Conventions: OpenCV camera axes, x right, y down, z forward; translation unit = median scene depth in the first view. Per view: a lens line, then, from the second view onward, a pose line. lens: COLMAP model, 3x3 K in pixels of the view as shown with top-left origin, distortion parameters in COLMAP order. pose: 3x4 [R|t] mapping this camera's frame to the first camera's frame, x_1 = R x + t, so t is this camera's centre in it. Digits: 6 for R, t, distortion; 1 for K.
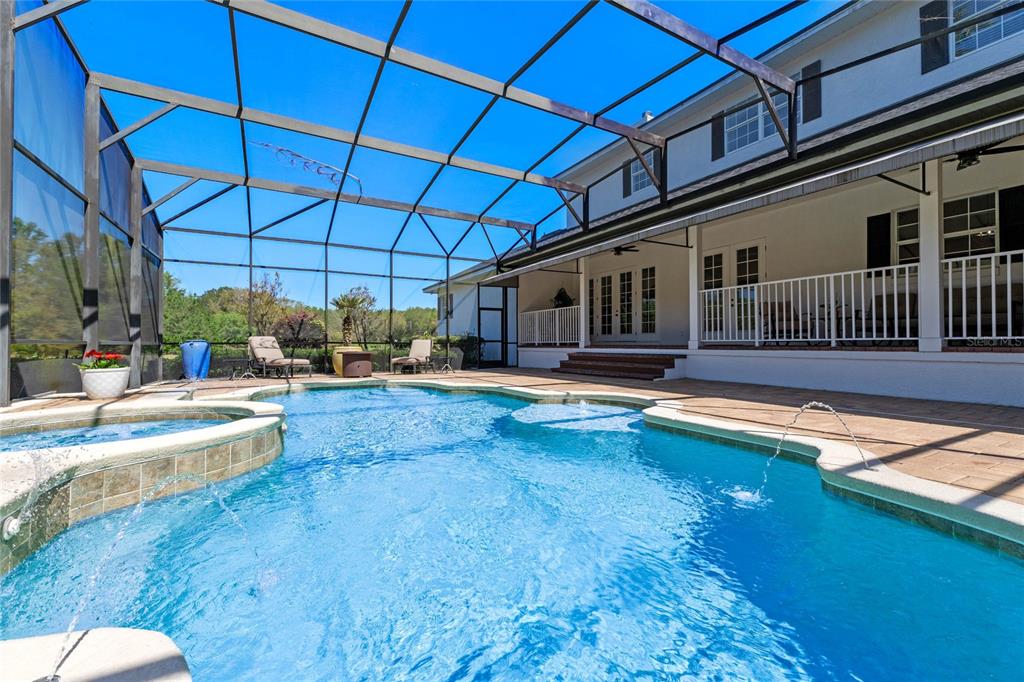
lens RADIAL K [[435.2, 0, 512.0], [0, 435.2, 341.0], [0, 0, 1]] dist [0.011526, 0.000035]
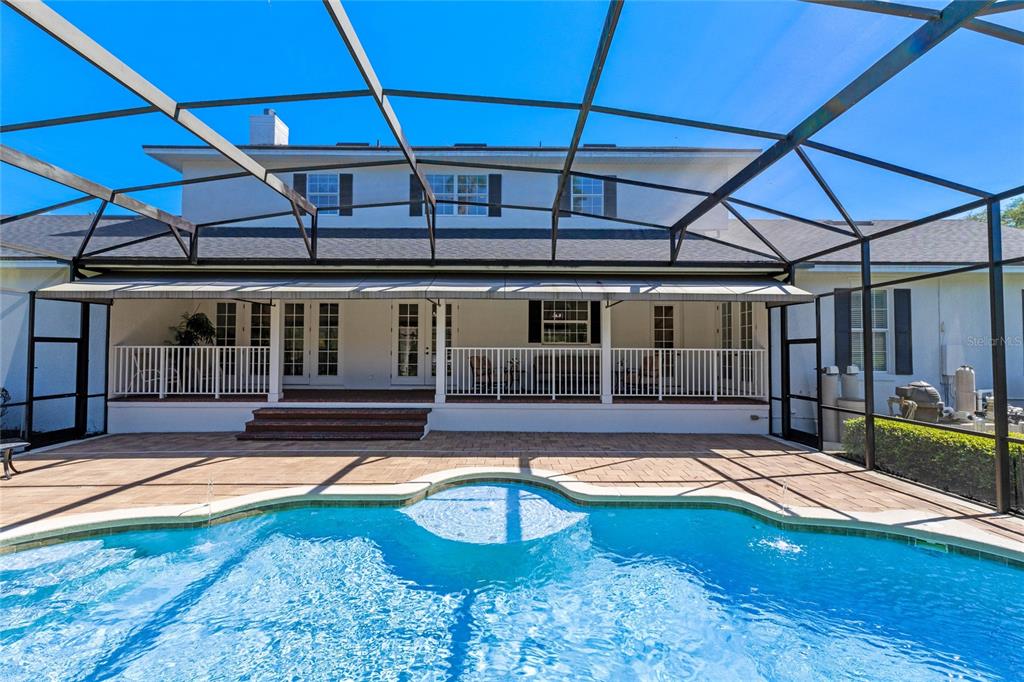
lens RADIAL K [[435.2, 0, 512.0], [0, 435.2, 341.0], [0, 0, 1]] dist [0.011526, 0.000035]
pose [[0.492421, 0.027887, 0.869910, -0.312449], [-0.013336, 0.999611, -0.024496, -0.079454], [-0.870255, 0.000461, 0.492602, 0.245630]]
